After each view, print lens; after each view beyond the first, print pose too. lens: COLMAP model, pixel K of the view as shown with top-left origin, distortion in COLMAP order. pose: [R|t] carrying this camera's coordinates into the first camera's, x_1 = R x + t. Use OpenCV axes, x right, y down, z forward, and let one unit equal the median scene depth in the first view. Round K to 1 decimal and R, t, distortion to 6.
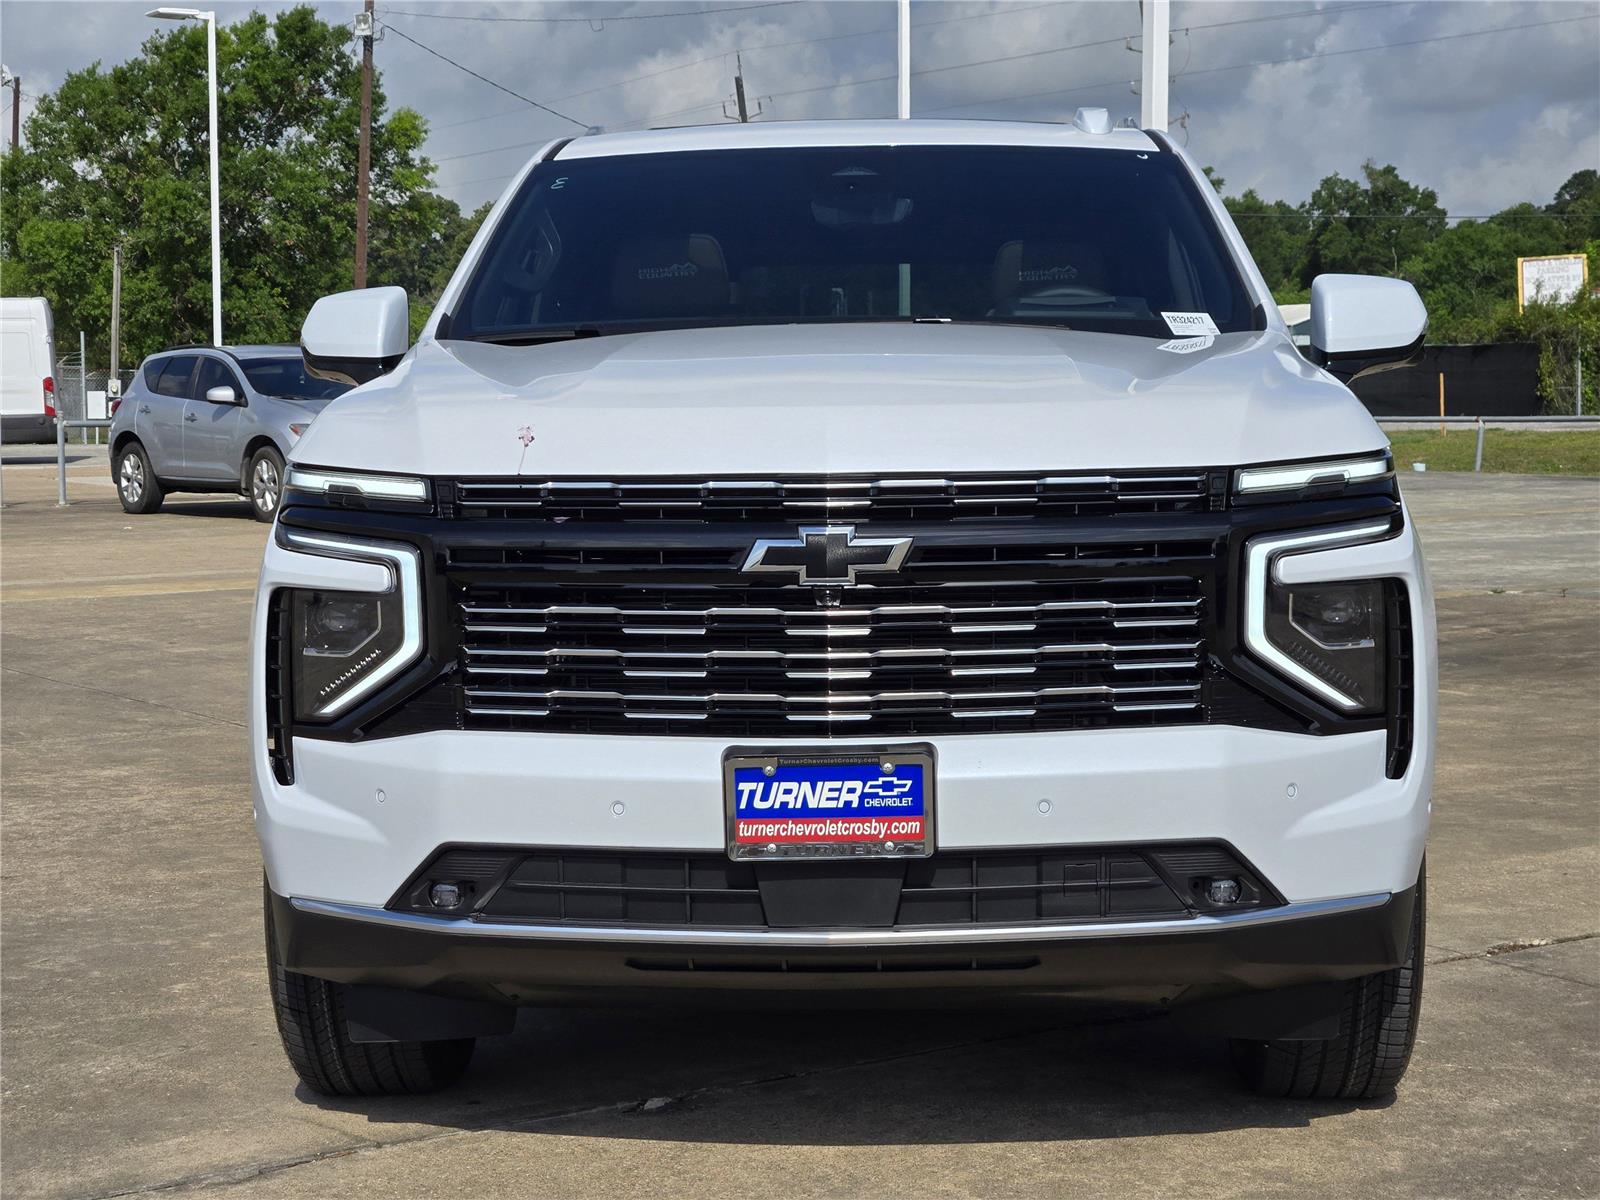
lens RADIAL K [[2946.1, 0, 794.3], [0, 2946.1, 605.6], [0, 0, 1]] dist [0.019731, 0.000000]
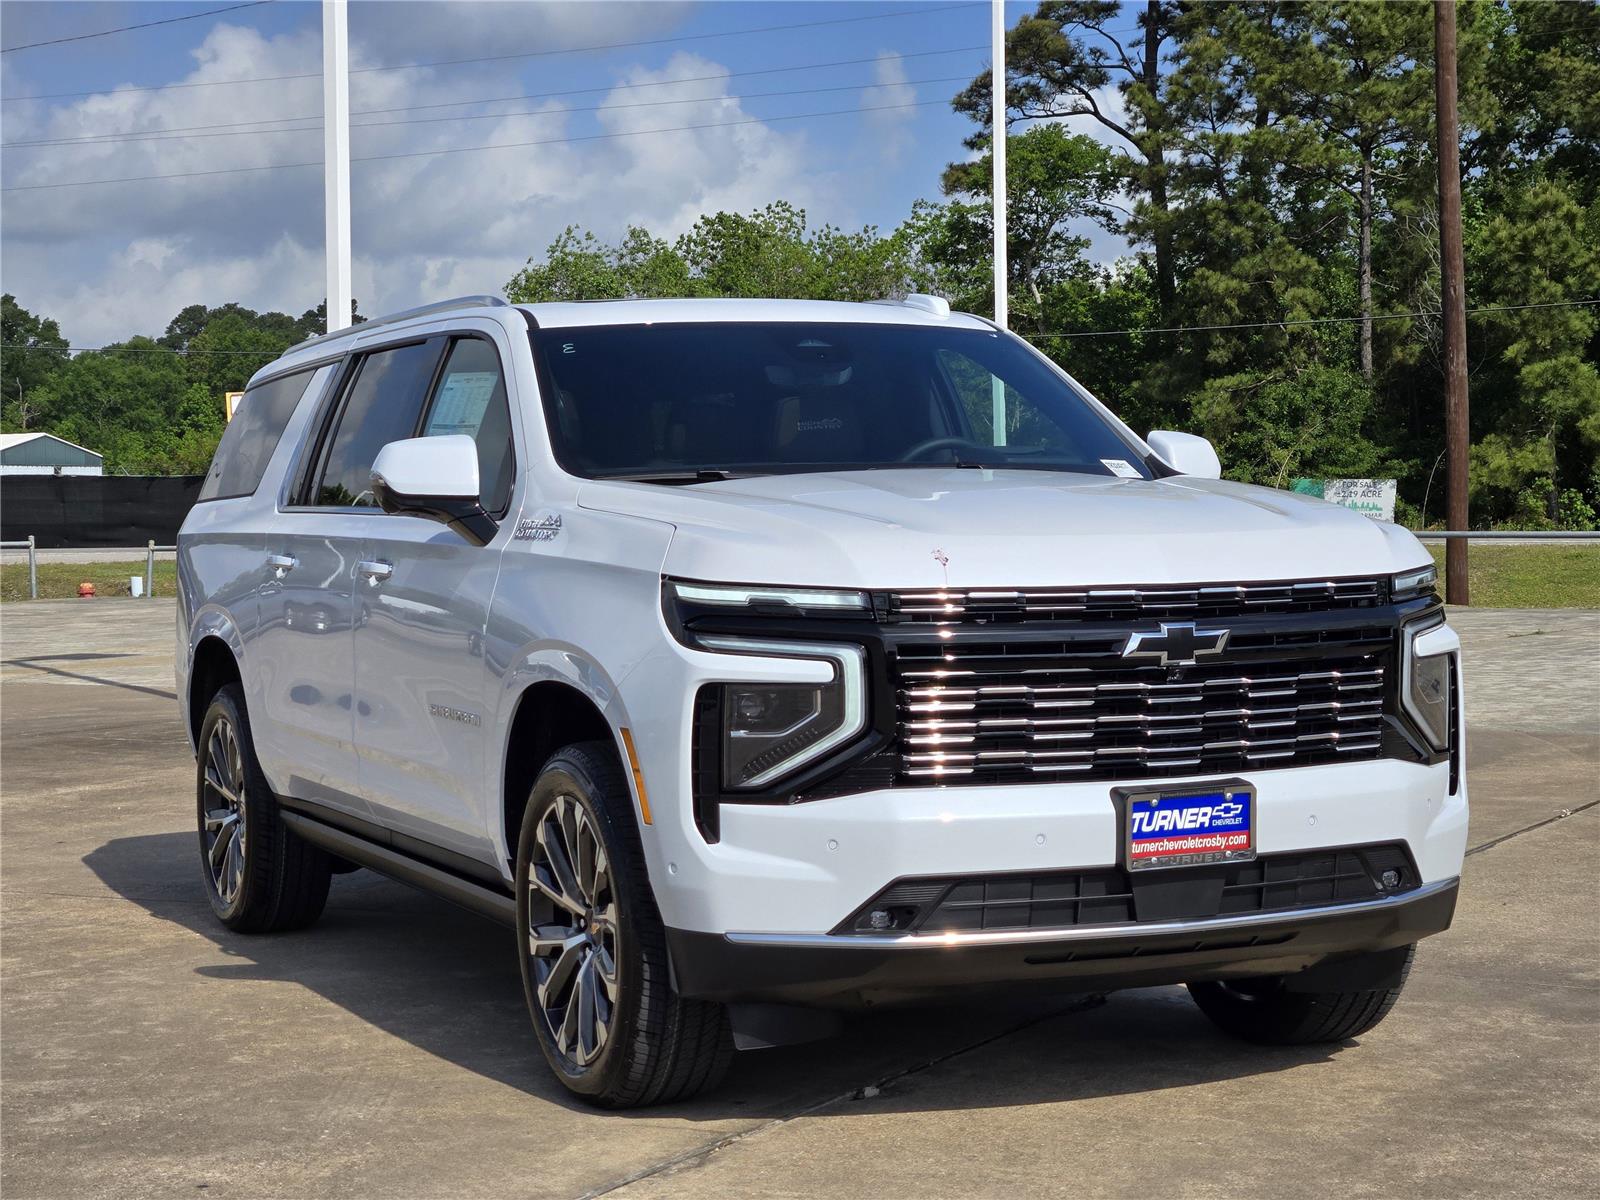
lens RADIAL K [[2946.1, 0, 802.2], [0, 2946.1, 607.9], [0, 0, 1]] dist [0.019731, 0.000000]
pose [[0.891806, -0.018177, 0.452053, -0.741202], [0.037637, 0.998710, -0.034092, 0.006395], [-0.450850, 0.047417, 0.891339, -0.134652]]
